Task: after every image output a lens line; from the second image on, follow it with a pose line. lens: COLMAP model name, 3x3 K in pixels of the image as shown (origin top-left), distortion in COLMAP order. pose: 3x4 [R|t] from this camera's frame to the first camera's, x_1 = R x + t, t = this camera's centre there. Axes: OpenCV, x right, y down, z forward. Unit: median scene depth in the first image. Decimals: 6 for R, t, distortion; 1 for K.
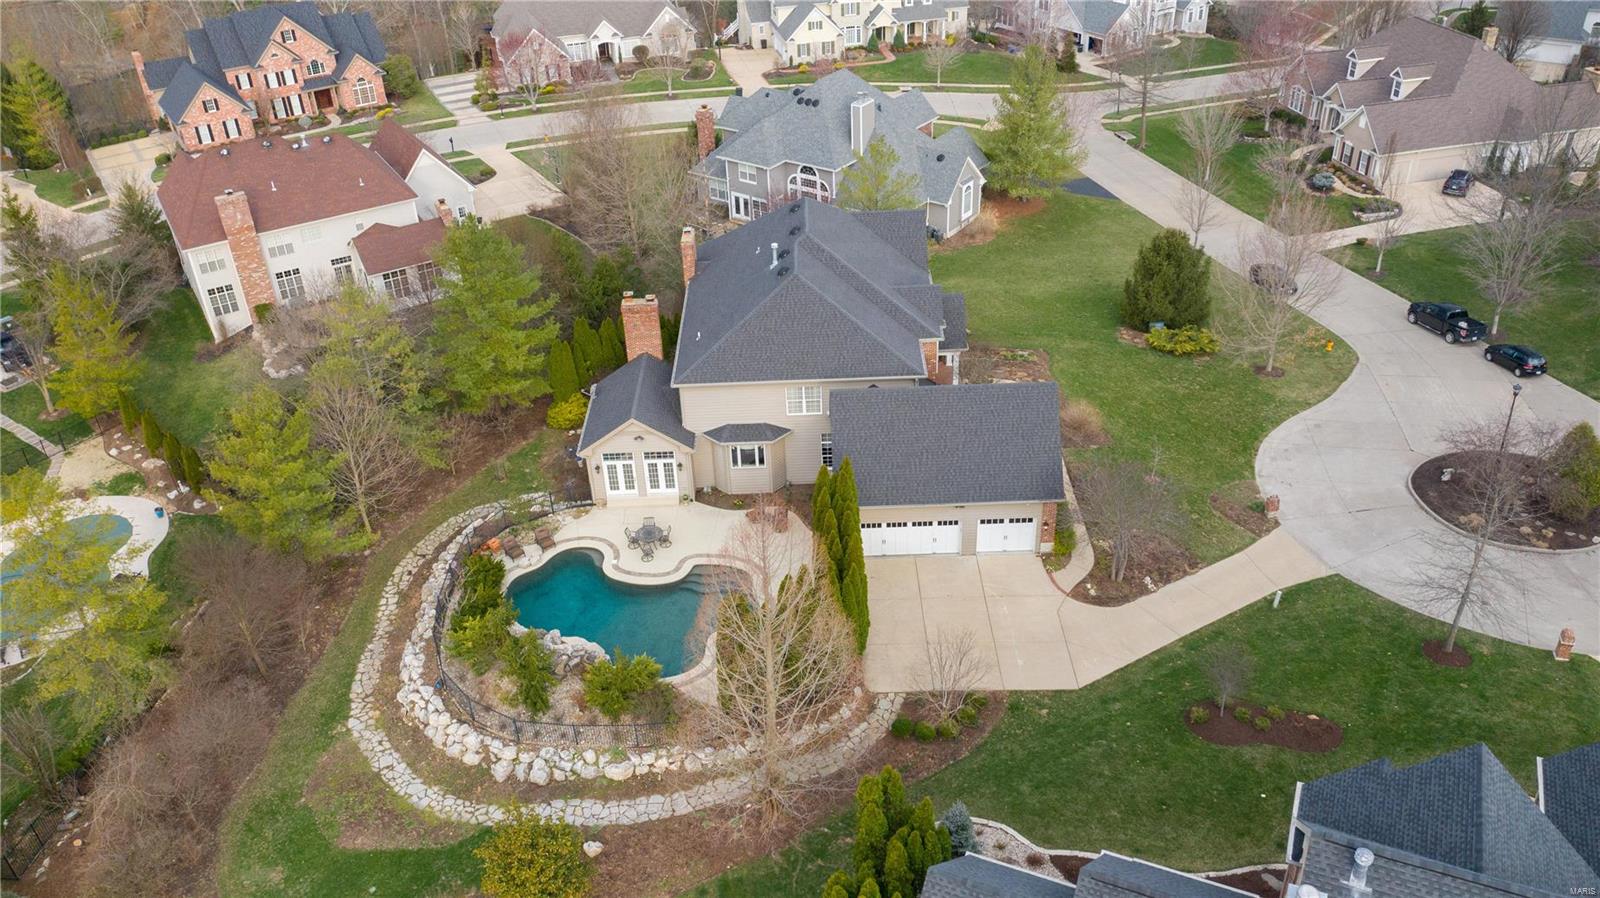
lens RADIAL K [[1268.6, 0, 802.8], [0, 1268.6, 452.5], [0, 0, 1]] dist [-0.027507, 0.020473]
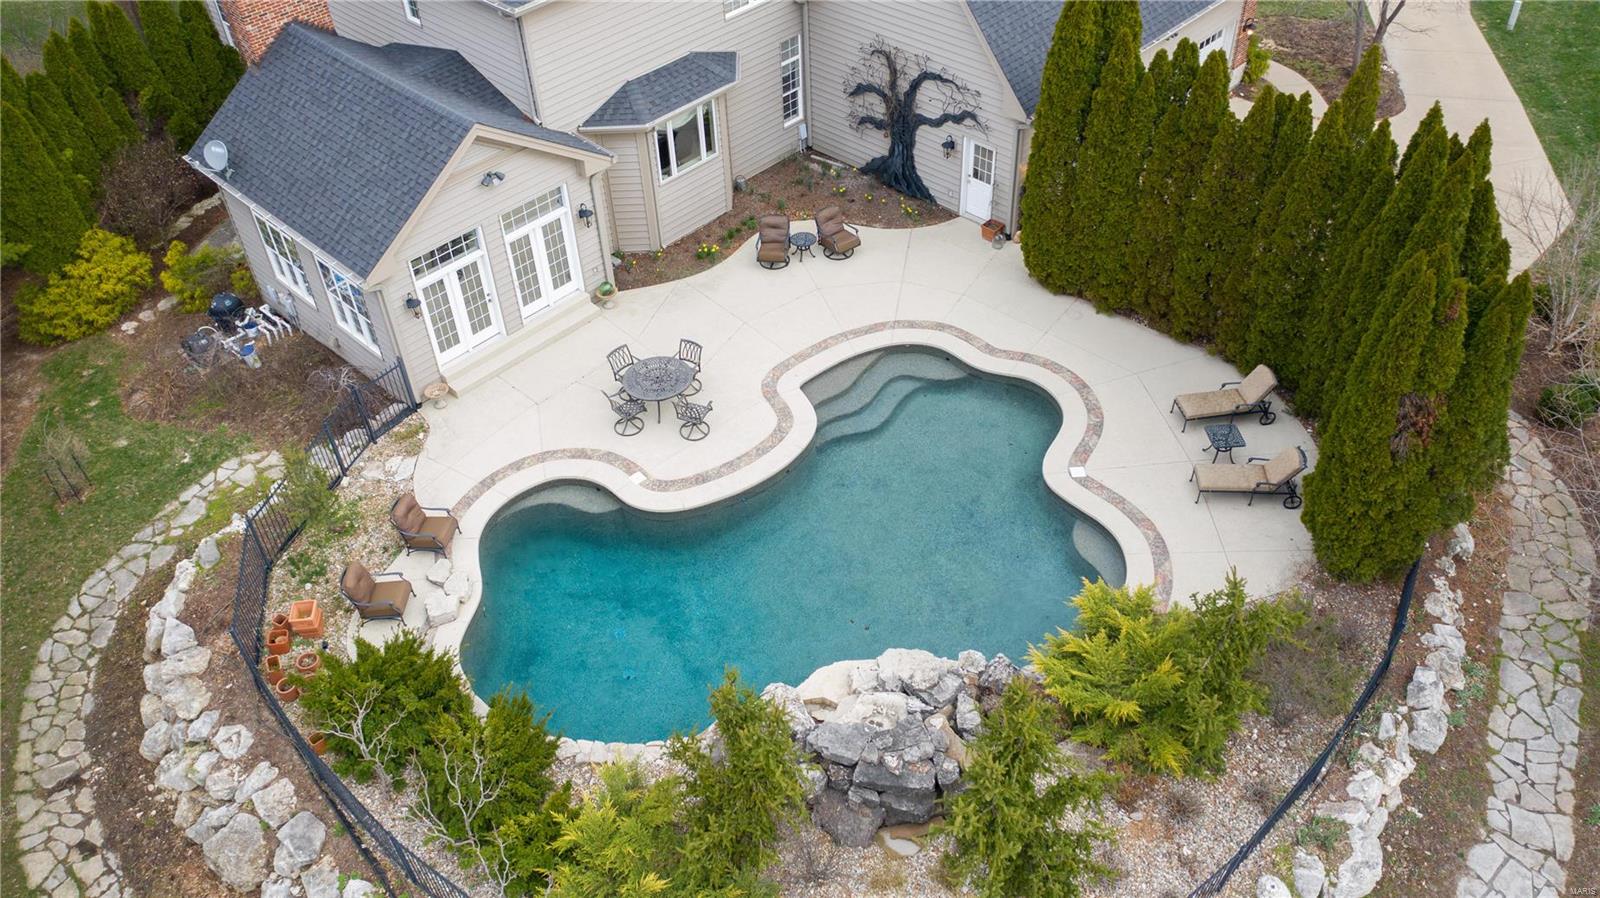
lens RADIAL K [[1268.6, 0, 805.7], [0, 1268.6, 443.8], [0, 0, 1]] dist [-0.027507, 0.020473]
pose [[0.700006, -0.473034, 0.535005, -0.298687], [0.397616, 0.880464, 0.258234, -0.001558], [-0.593206, 0.031962, 0.804416, 0.630661]]
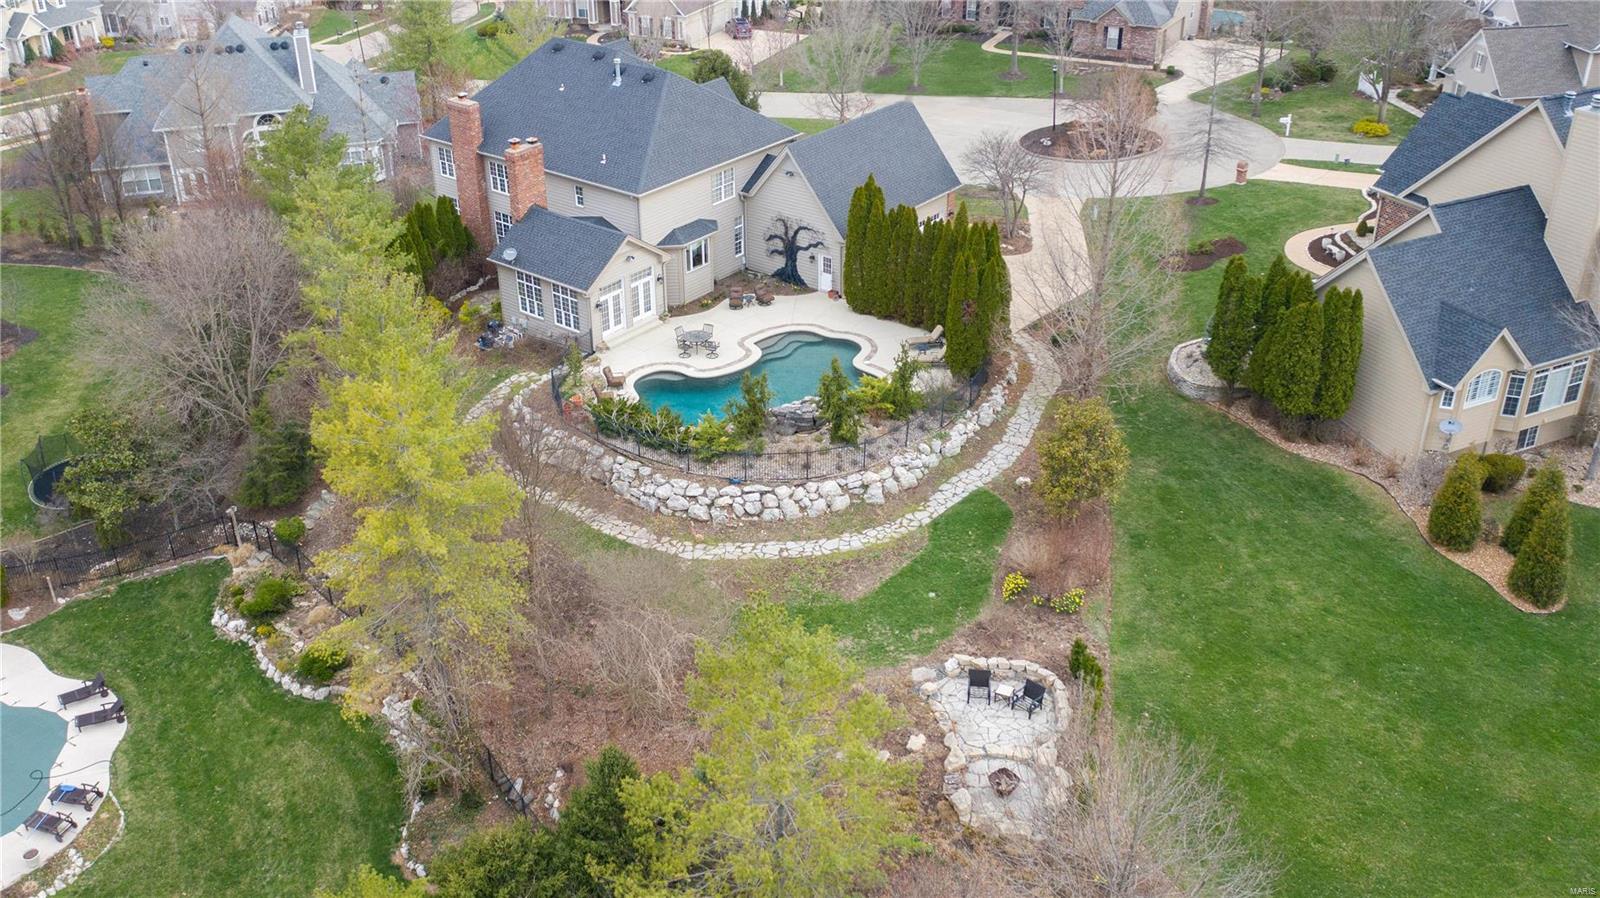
lens RADIAL K [[1453.9, 0, 741.7], [0, 1453.9, 412.6], [0, 0, 1]] dist [-0.005979, -0.007079]
pose [[0.661334, -0.331650, 0.672789, -0.833329], [0.408776, 0.911400, 0.047457, 0.075741], [-0.628919, 0.243635, 0.738311, 0.165329]]
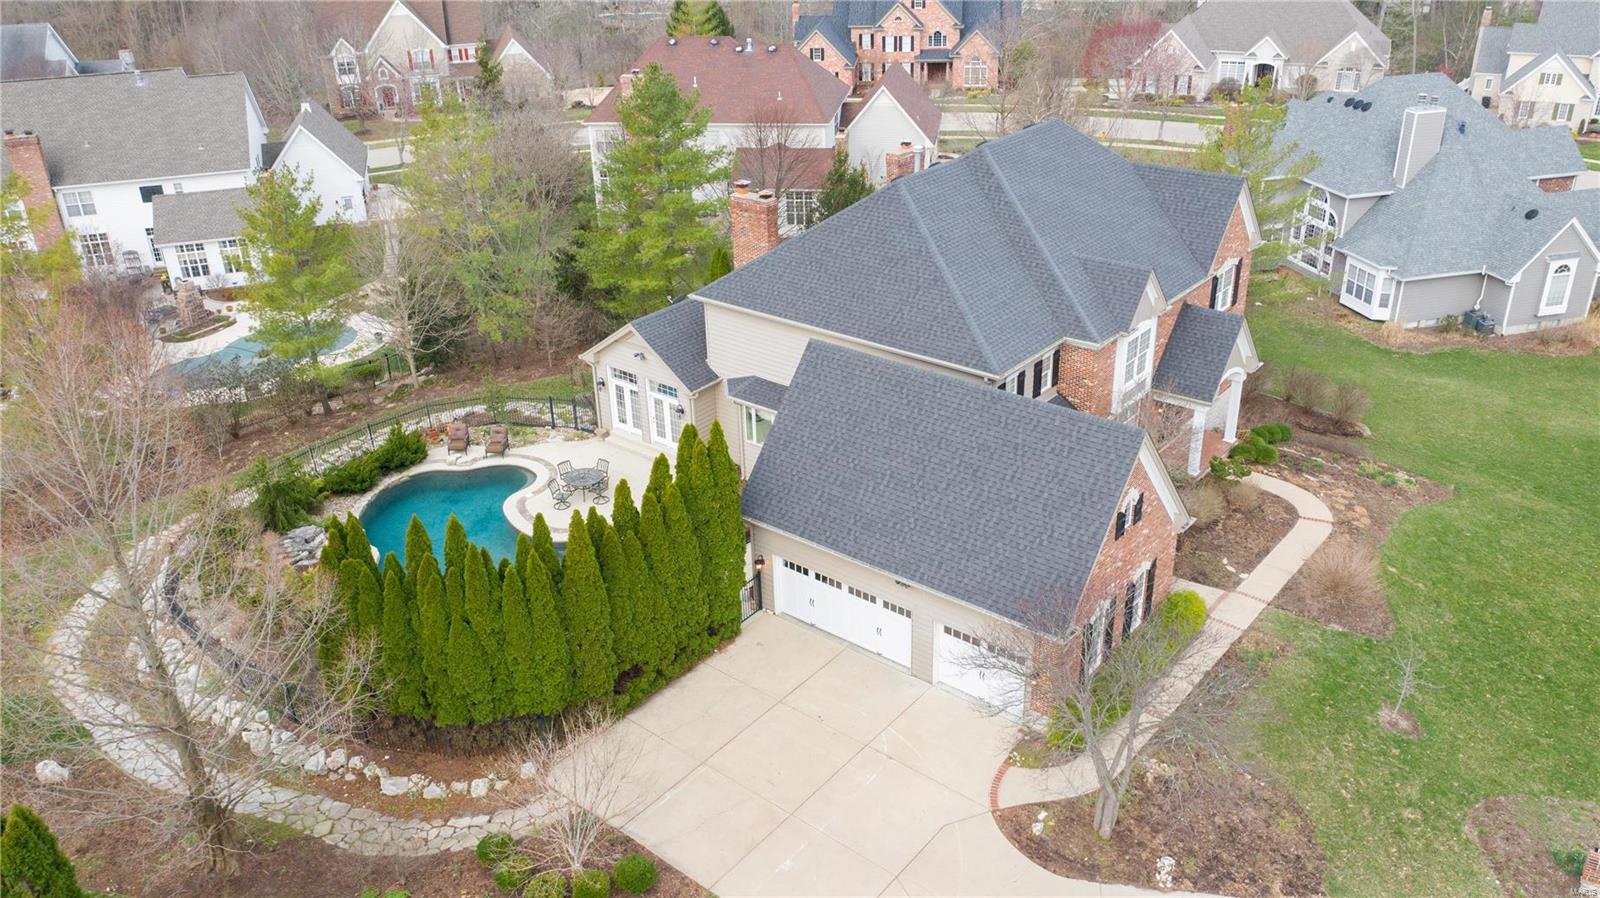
lens RADIAL K [[1268.6, 0, 791.2], [0, 1268.6, 450.6], [0, 0, 1]] dist [-0.027507, 0.020473]
pose [[0.762613, 0.299654, -0.573261, 0.361501], [-0.345384, 0.937955, 0.030821, -0.012288], [0.546929, 0.174491, 0.818793, 0.456404]]
